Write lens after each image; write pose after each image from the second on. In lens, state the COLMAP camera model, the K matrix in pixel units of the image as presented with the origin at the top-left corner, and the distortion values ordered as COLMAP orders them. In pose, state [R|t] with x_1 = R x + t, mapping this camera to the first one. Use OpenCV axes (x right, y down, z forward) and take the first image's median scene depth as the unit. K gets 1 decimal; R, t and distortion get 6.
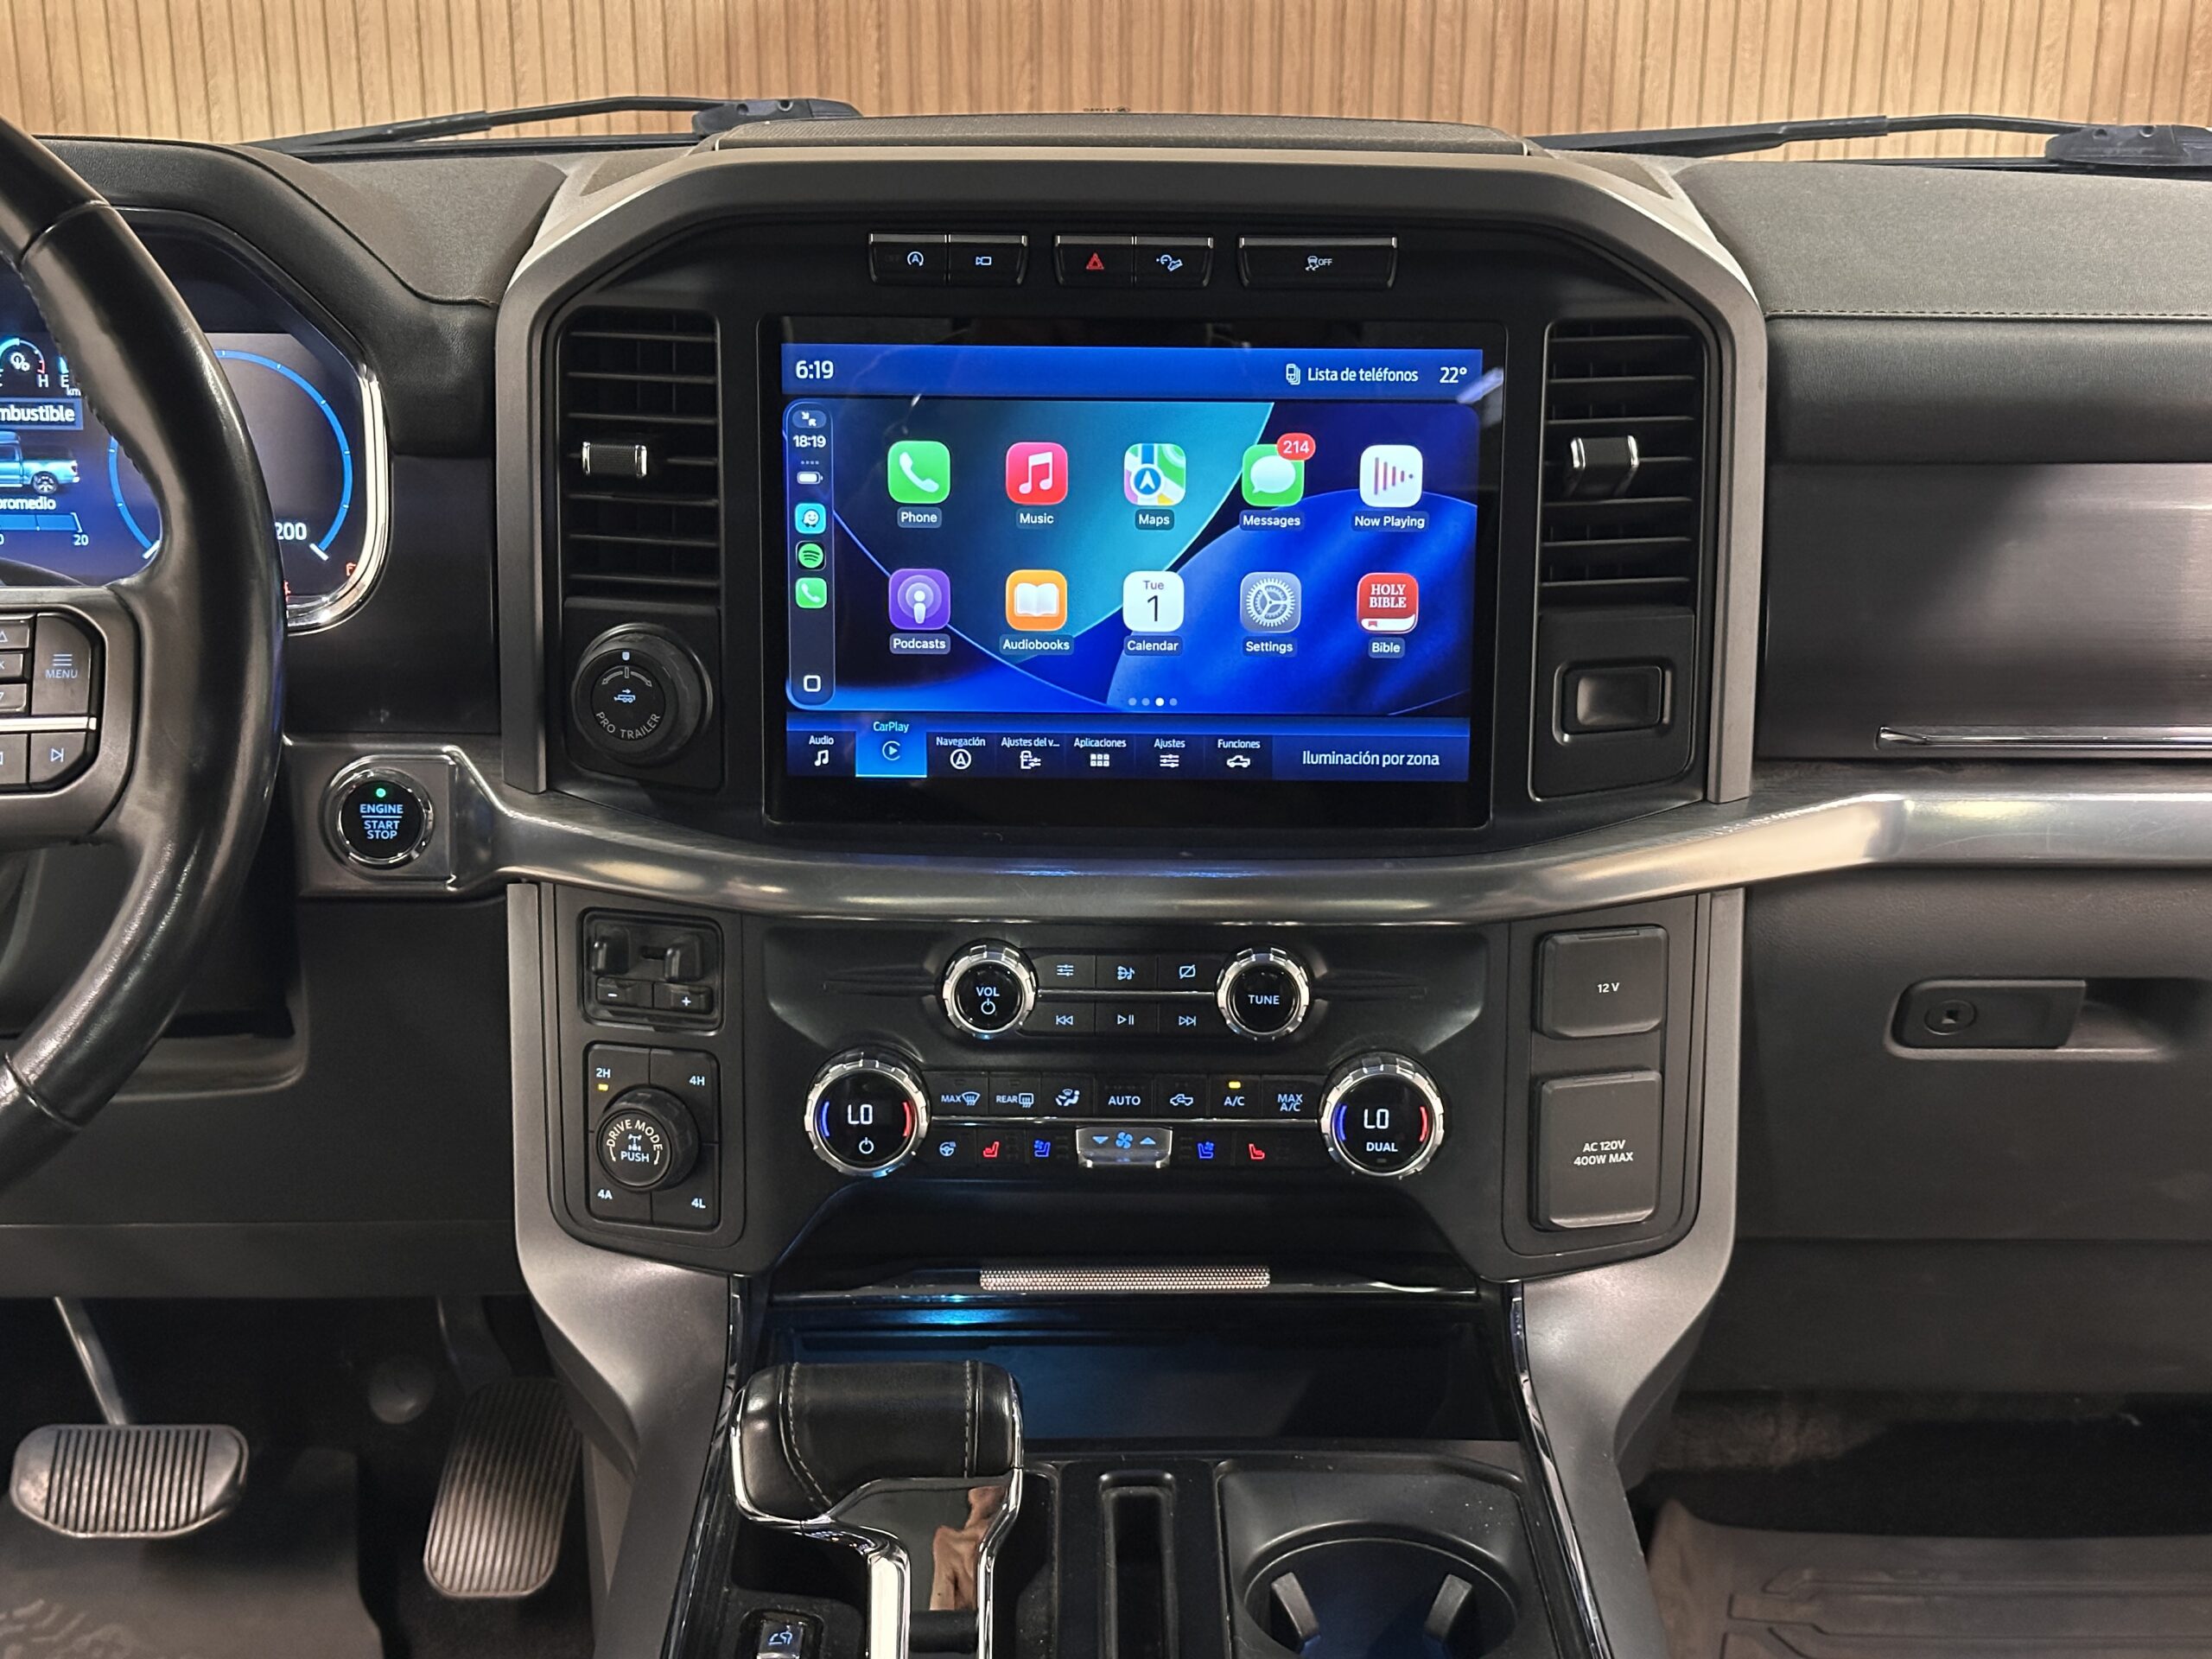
lens RADIAL K [[3072.8, 0, 1112.2], [0, 3072.8, 819.9], [0, 0, 1]] dist [0.113613, 0.000000]
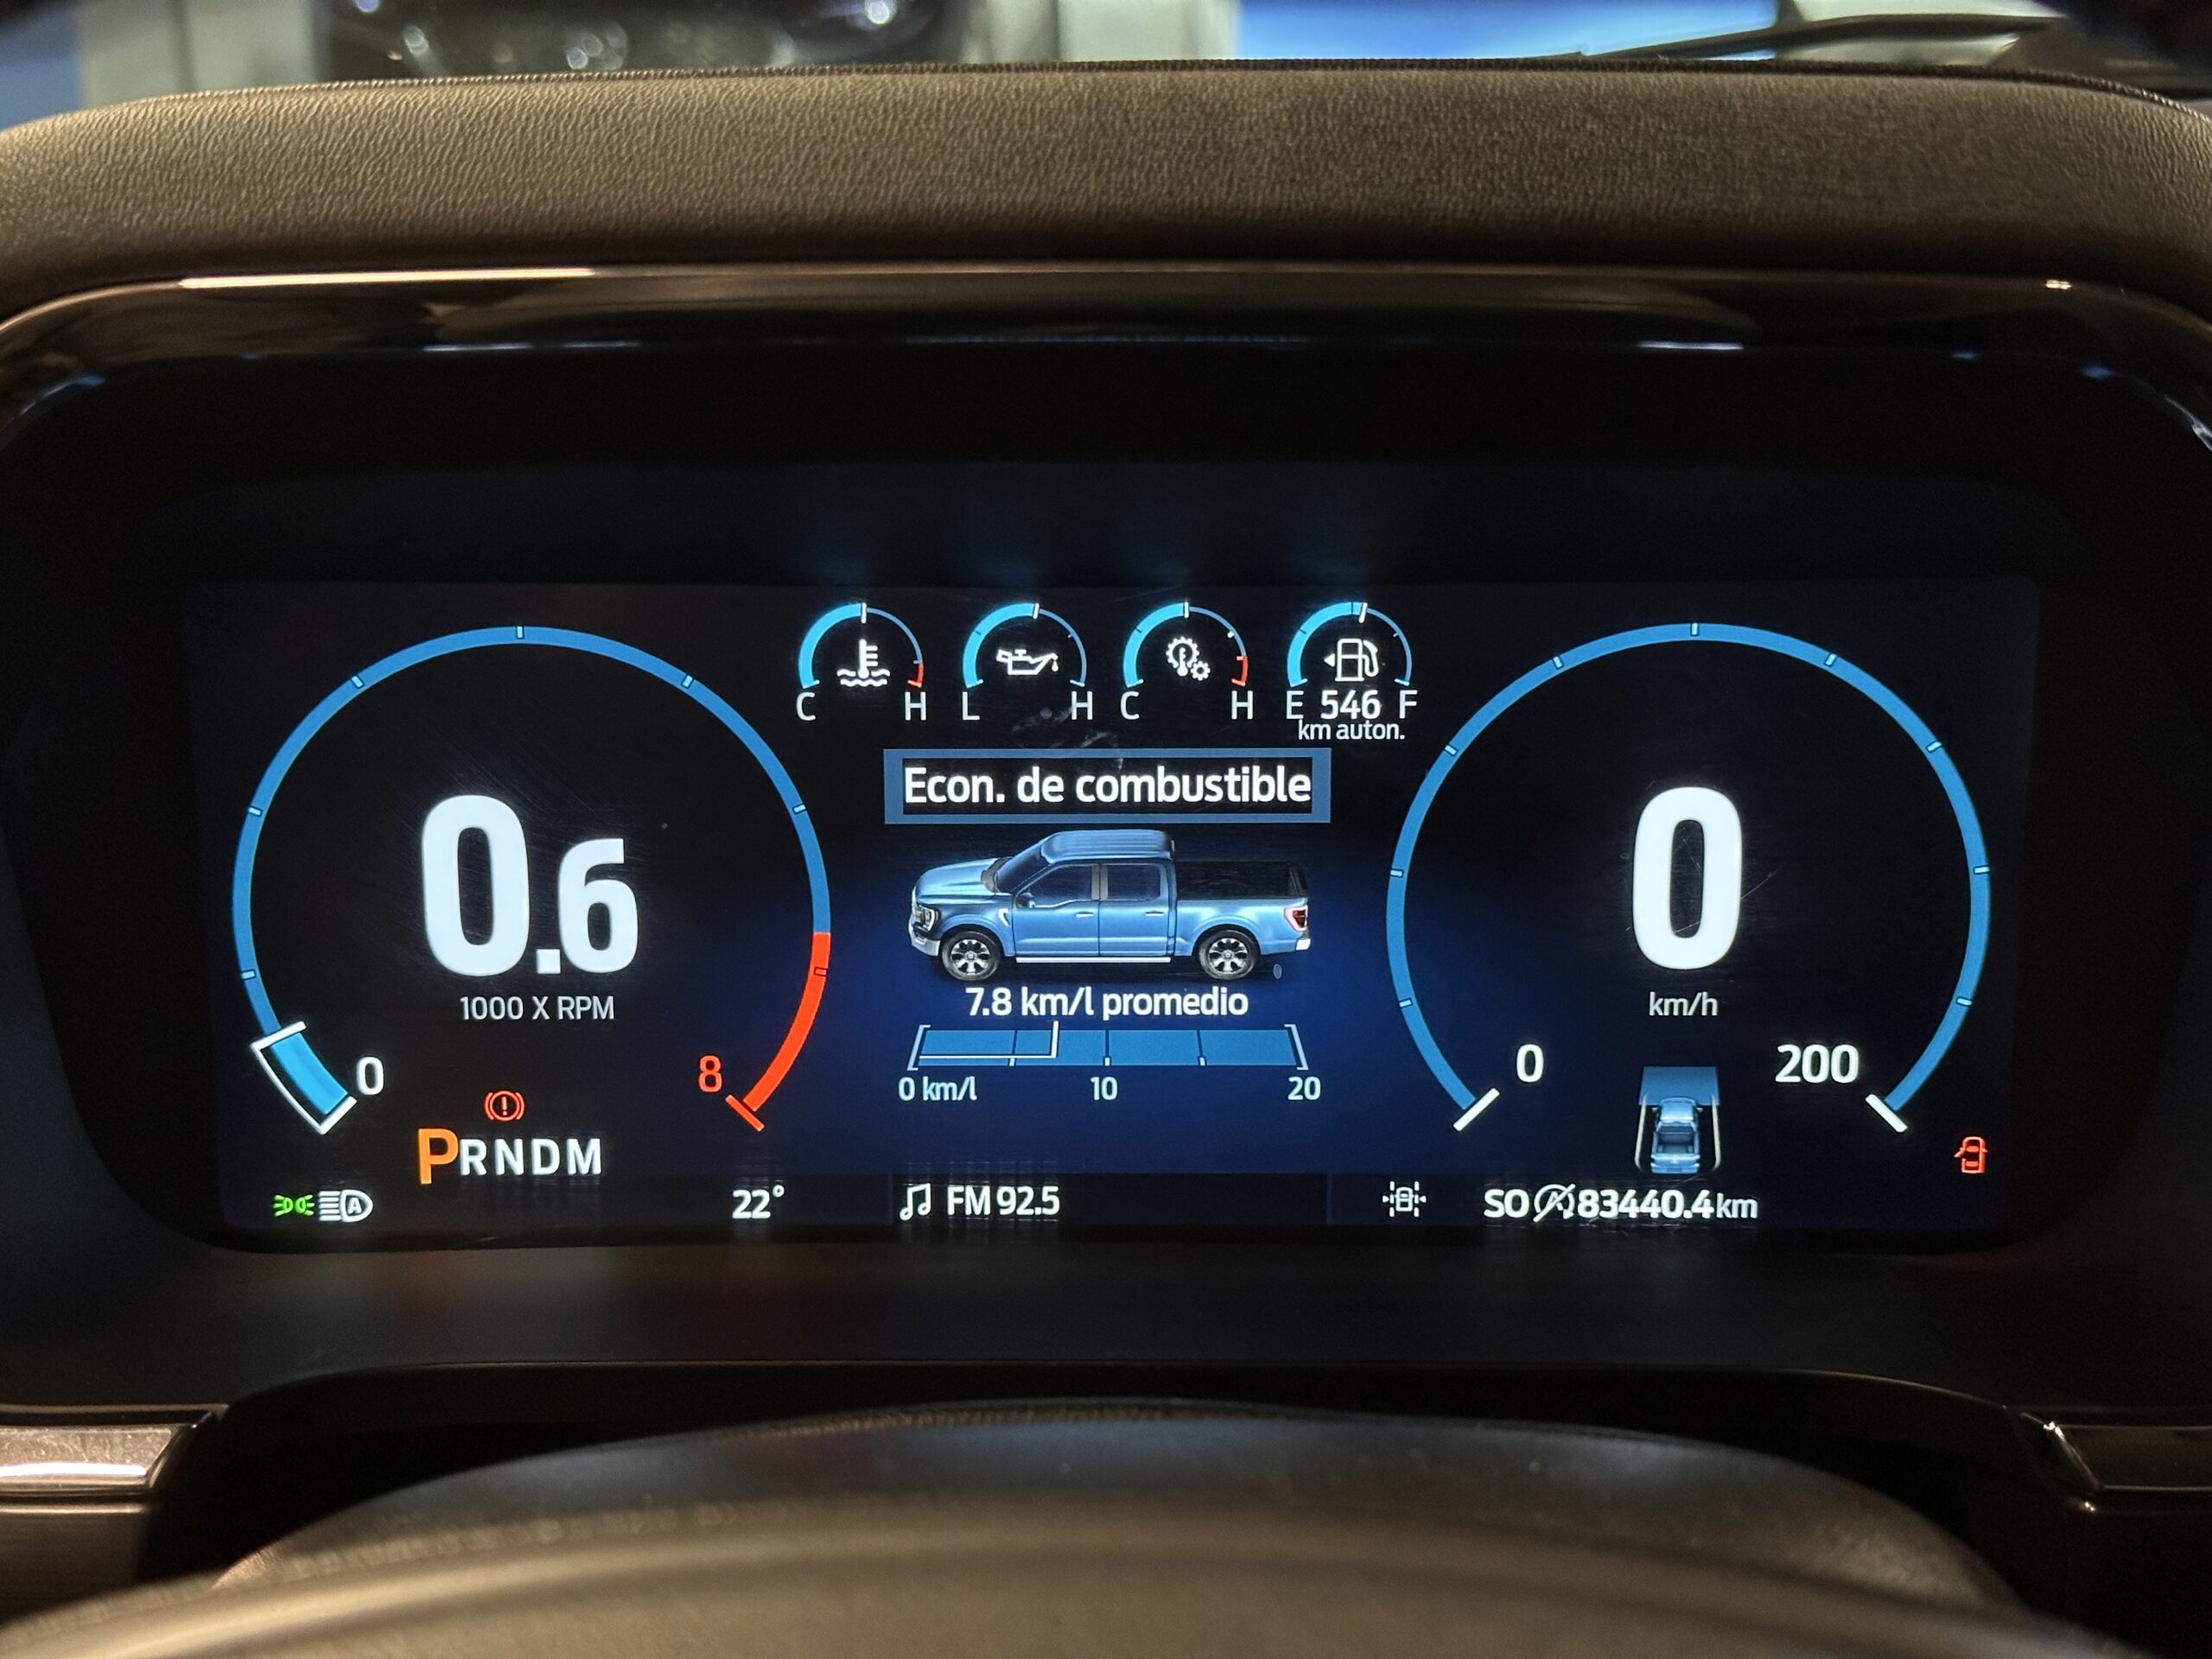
lens RADIAL K [[3072.8, 0, 1101.8], [0, 3072.8, 827.7], [0, 0, 1]] dist [0.113613, 0.000000]
pose [[0.999436, -0.004965, -0.033224, -0.380351], [0.004645, 0.999942, -0.009715, -0.132696], [0.033271, 0.009555, 0.999401, 0.664651]]
